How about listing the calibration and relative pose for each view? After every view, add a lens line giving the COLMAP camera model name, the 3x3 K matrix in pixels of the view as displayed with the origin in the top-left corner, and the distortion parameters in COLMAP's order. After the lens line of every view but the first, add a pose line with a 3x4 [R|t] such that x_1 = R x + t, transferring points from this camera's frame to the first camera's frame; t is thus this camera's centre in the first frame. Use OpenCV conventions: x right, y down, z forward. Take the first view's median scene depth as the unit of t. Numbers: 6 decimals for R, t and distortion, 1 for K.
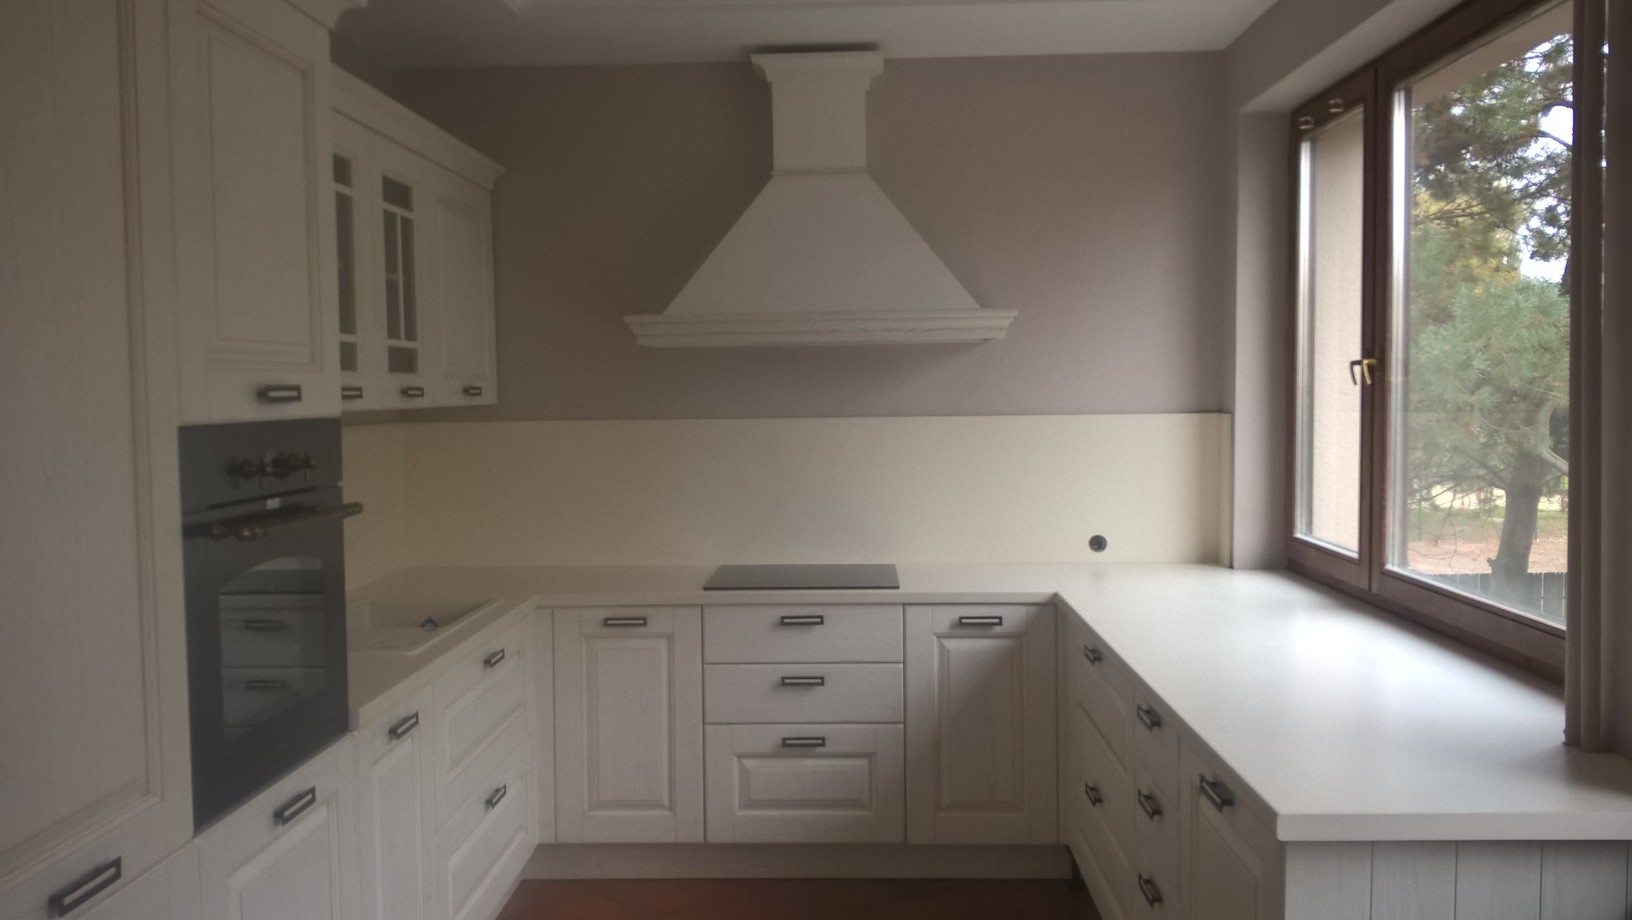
lens RADIAL K [[1354.9, 0, 817.0], [0, 1354.9, 463.8], [0, 0, 1]] dist [0.037404, -0.002432]
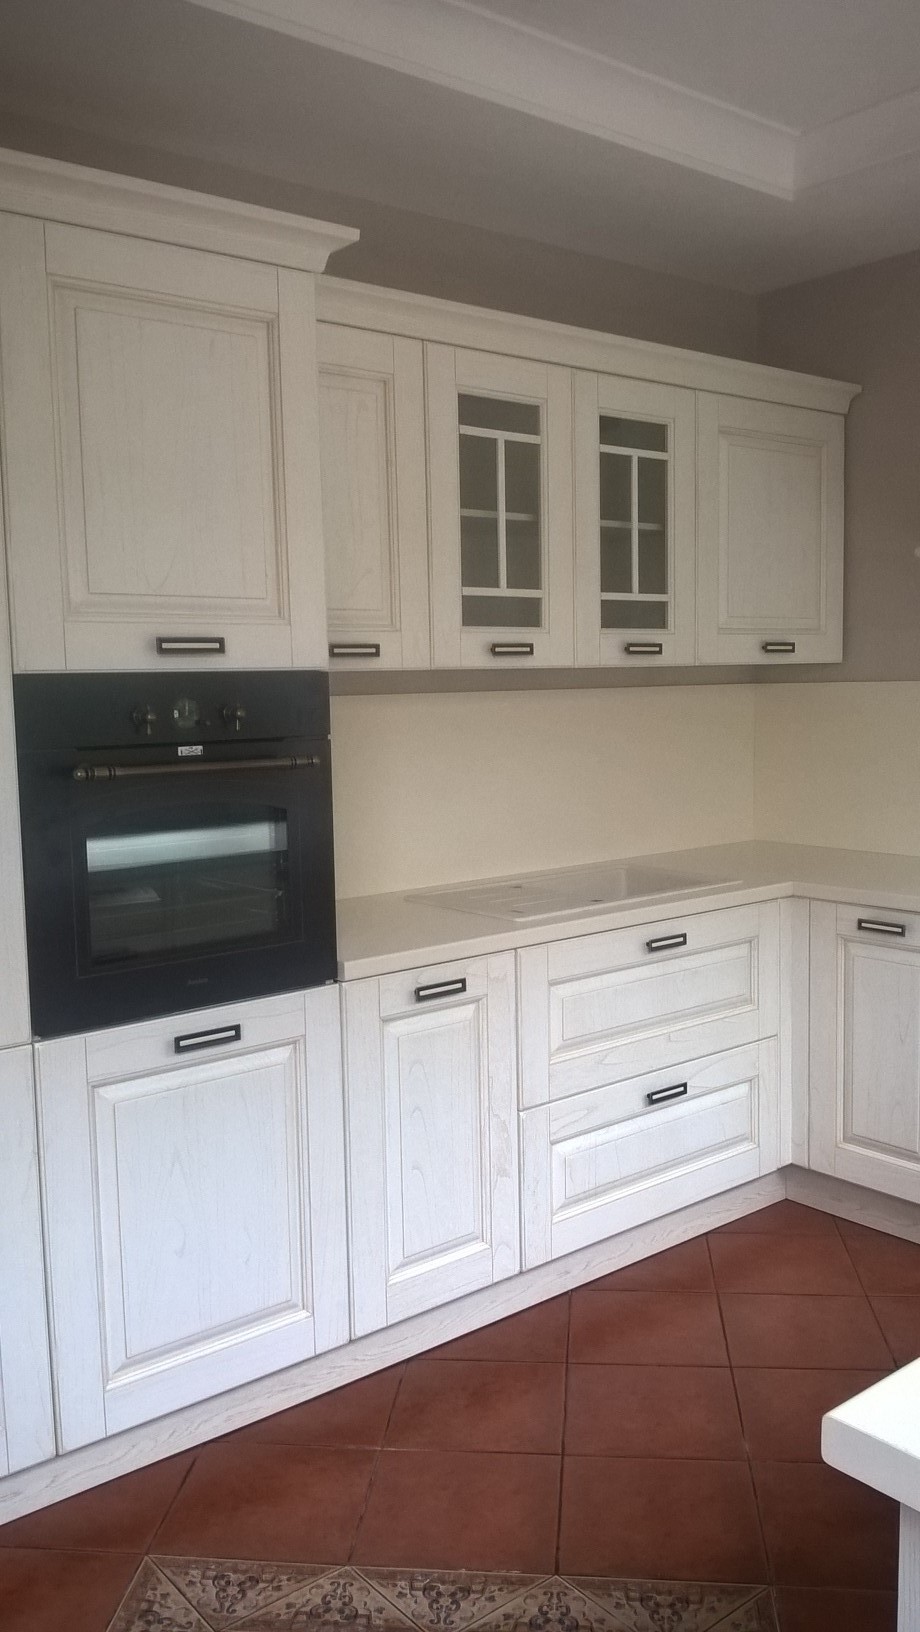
lens RADIAL K [[1354.9, 0, 459.2], [0, 1354.9, 810.7], [0, 0, 1]] dist [0.037404, -0.002432]
pose [[0.651556, 0.075805, -0.754804, 0.323289], [-0.032854, 0.996881, 0.071757, -0.004357], [0.757889, -0.021955, 0.652014, 0.288106]]
